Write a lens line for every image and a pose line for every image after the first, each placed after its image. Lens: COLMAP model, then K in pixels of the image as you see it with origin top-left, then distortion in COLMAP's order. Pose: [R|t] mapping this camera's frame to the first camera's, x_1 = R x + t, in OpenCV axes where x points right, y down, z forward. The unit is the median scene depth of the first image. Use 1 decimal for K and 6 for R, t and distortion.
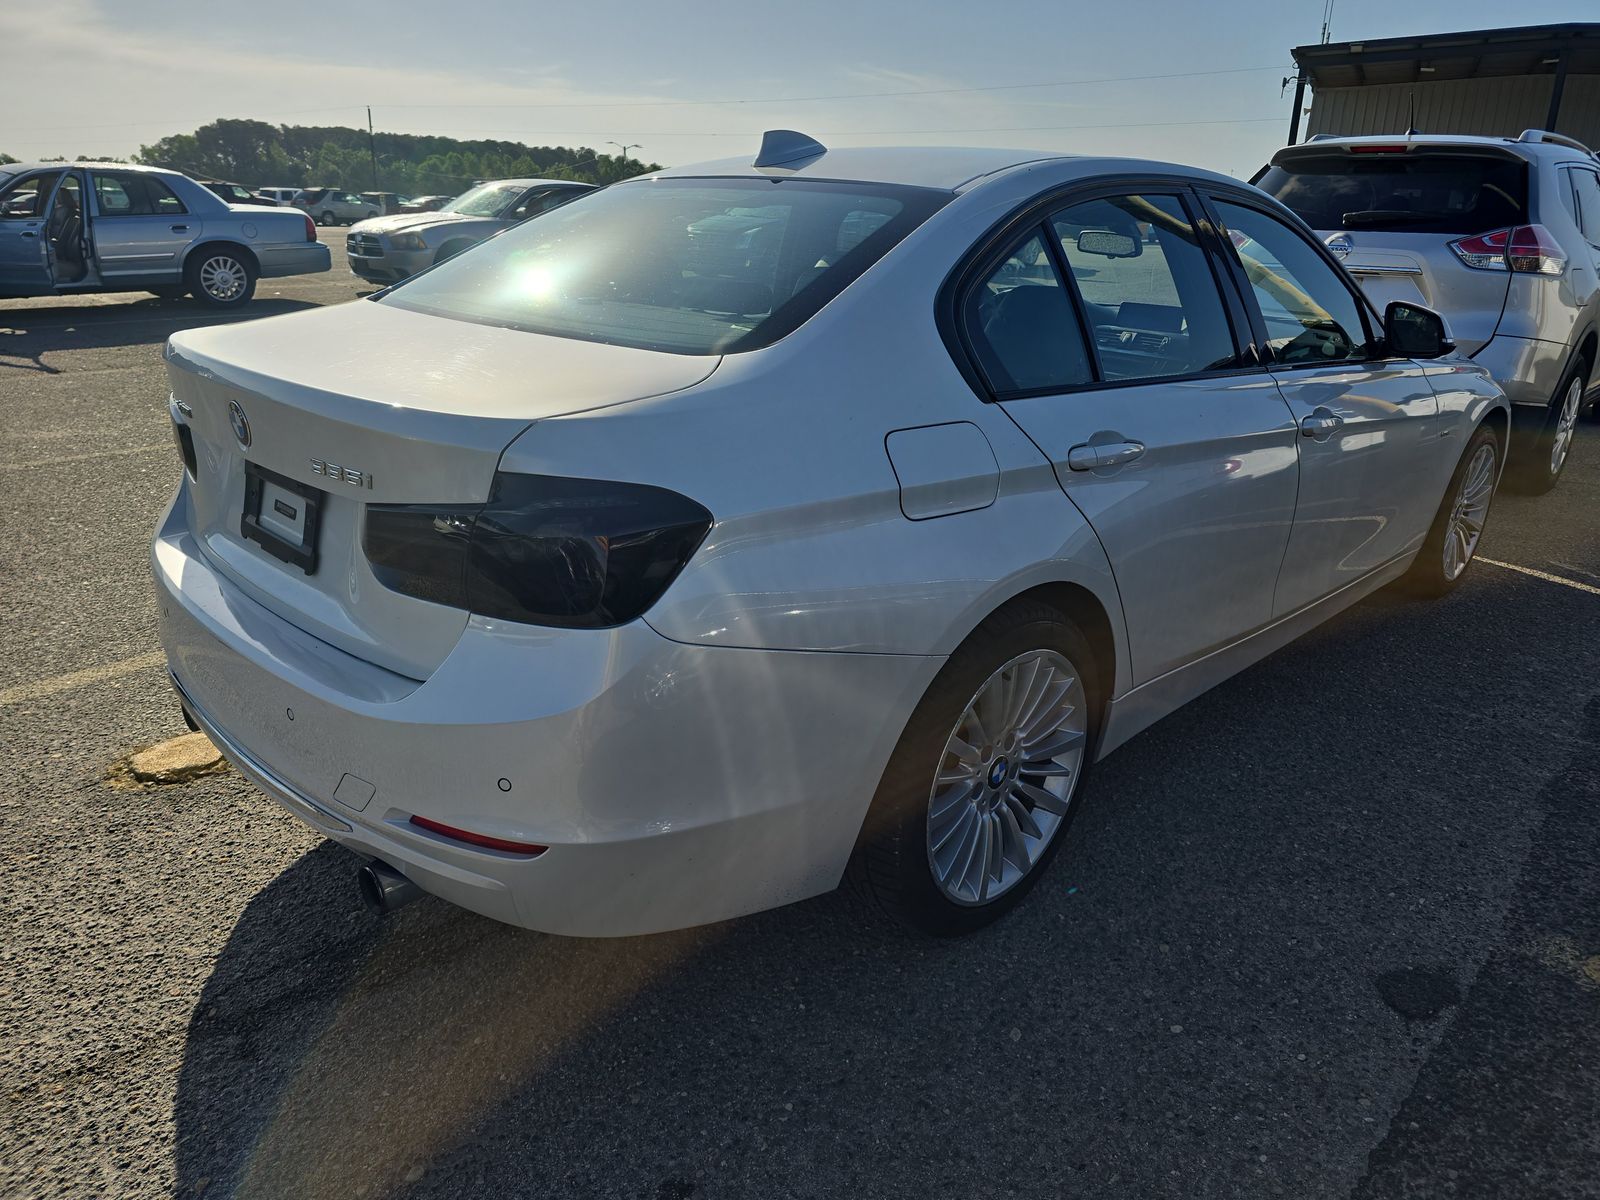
lens RADIAL K [[1130.6, 0, 800.0], [0, 1130.6, 600.0], [0, 0, 1]] dist [0.075750, -0.080740]
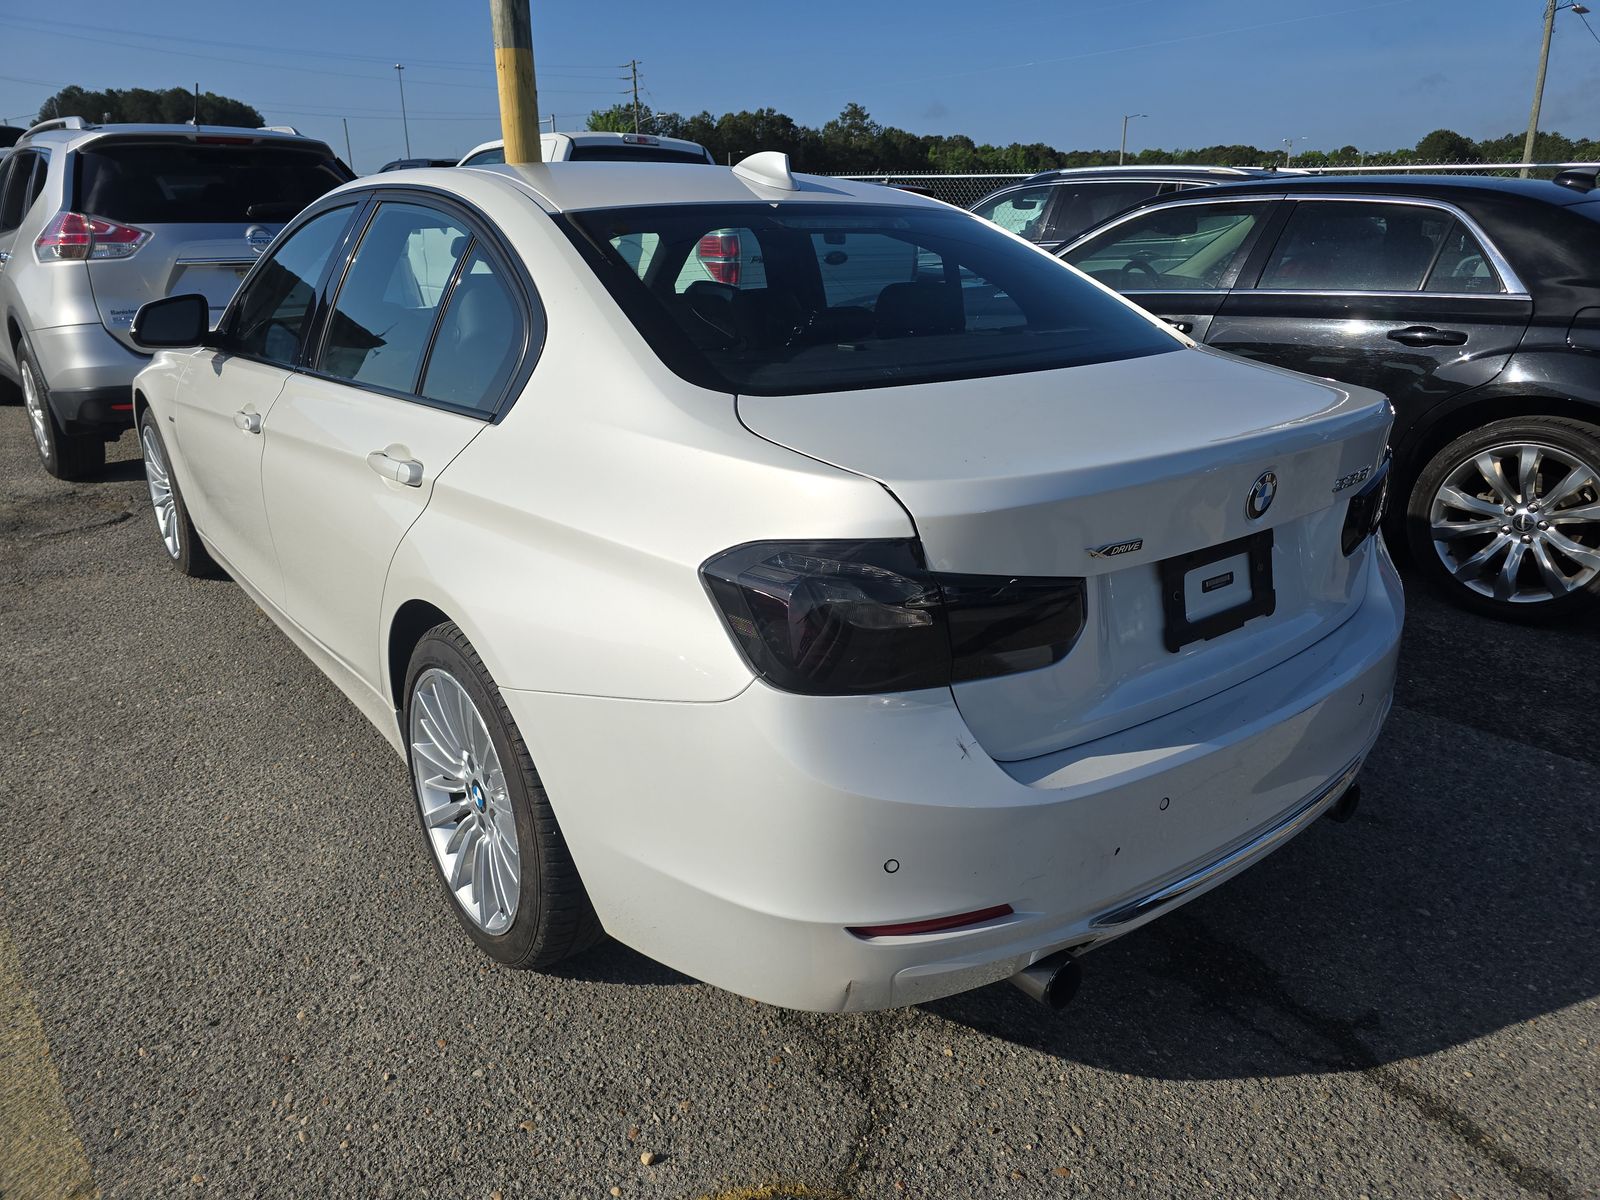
lens RADIAL K [[1130.6, 0, 800.0], [0, 1130.6, 600.0], [0, 0, 1]] dist [0.075750, -0.080740]
pose [[0.065740, -0.344650, 0.936426, -1.448276], [0.315108, 0.897605, 0.308241, -0.493833], [-0.946776, 0.274811, 0.167611, 1.255318]]
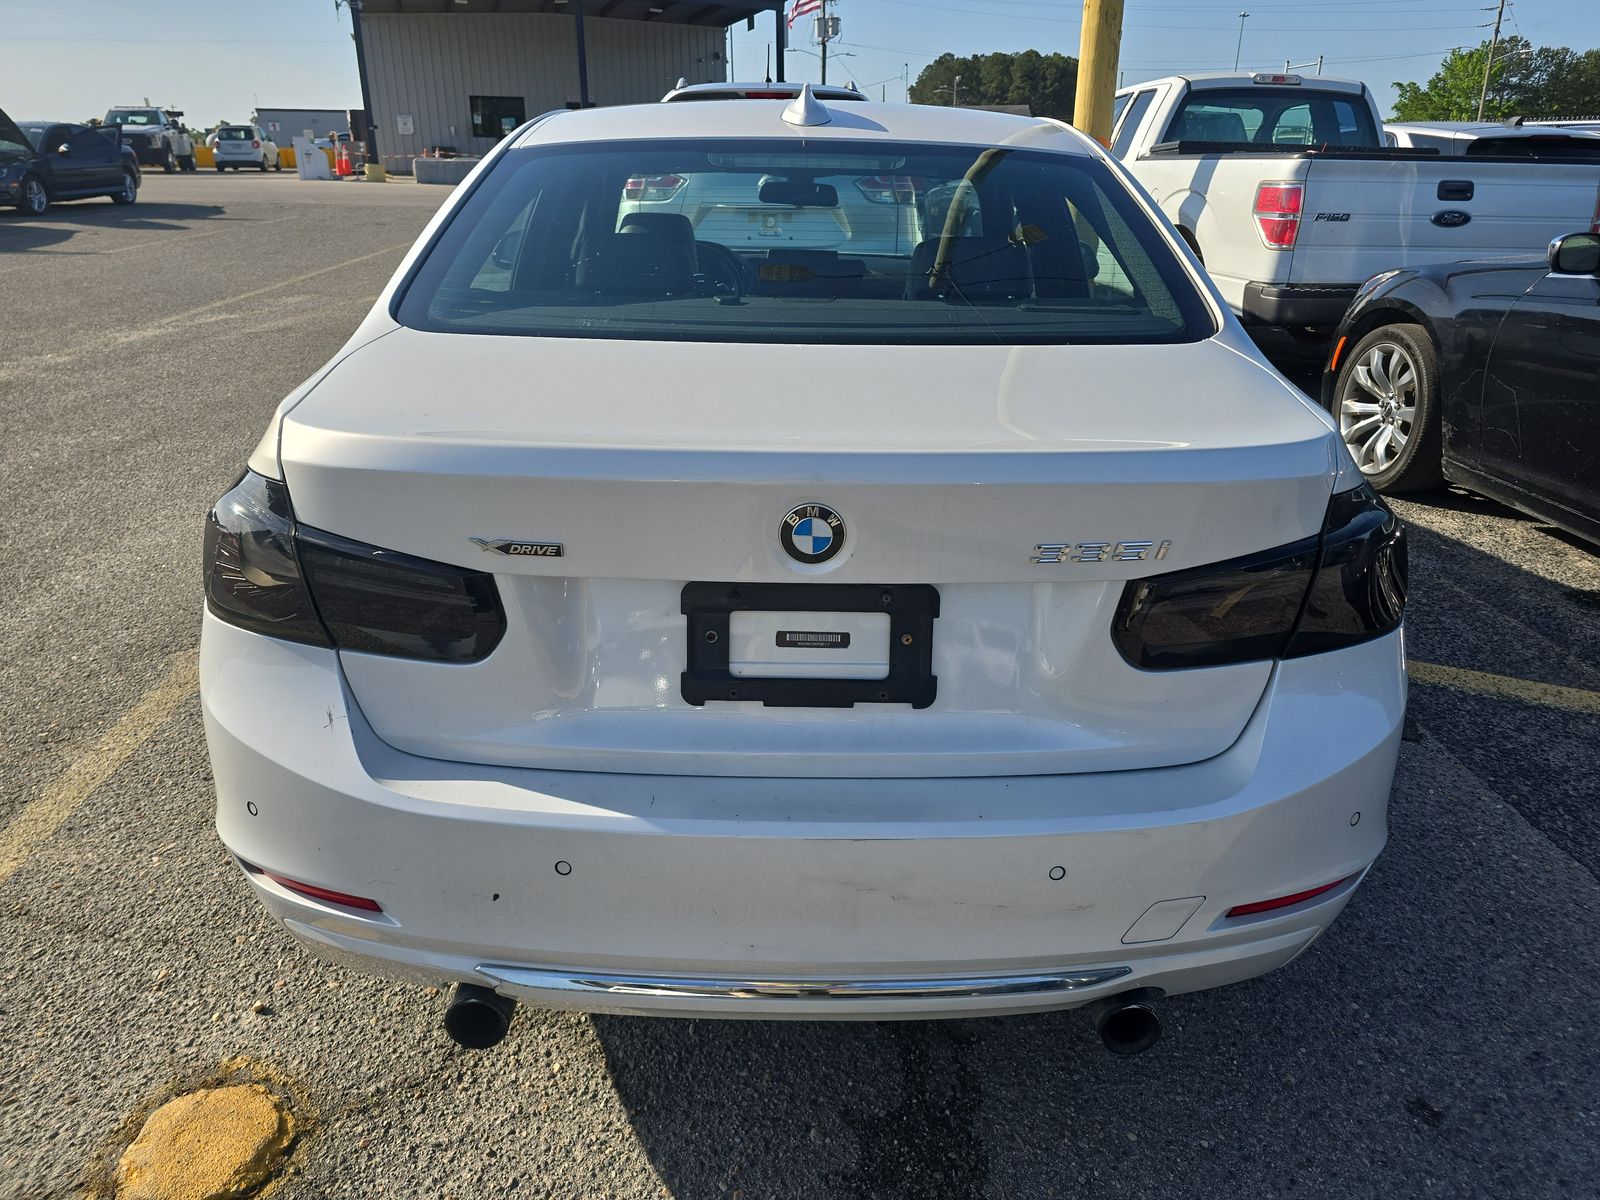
lens RADIAL K [[1130.6, 0, 800.0], [0, 1130.6, 600.0], [0, 0, 1]] dist [0.075750, -0.080740]
pose [[0.684092, -0.278684, 0.674057, -0.993311], [0.238196, 0.958821, 0.154676, -0.229733], [-0.689406, 0.054745, 0.722304, 0.529144]]
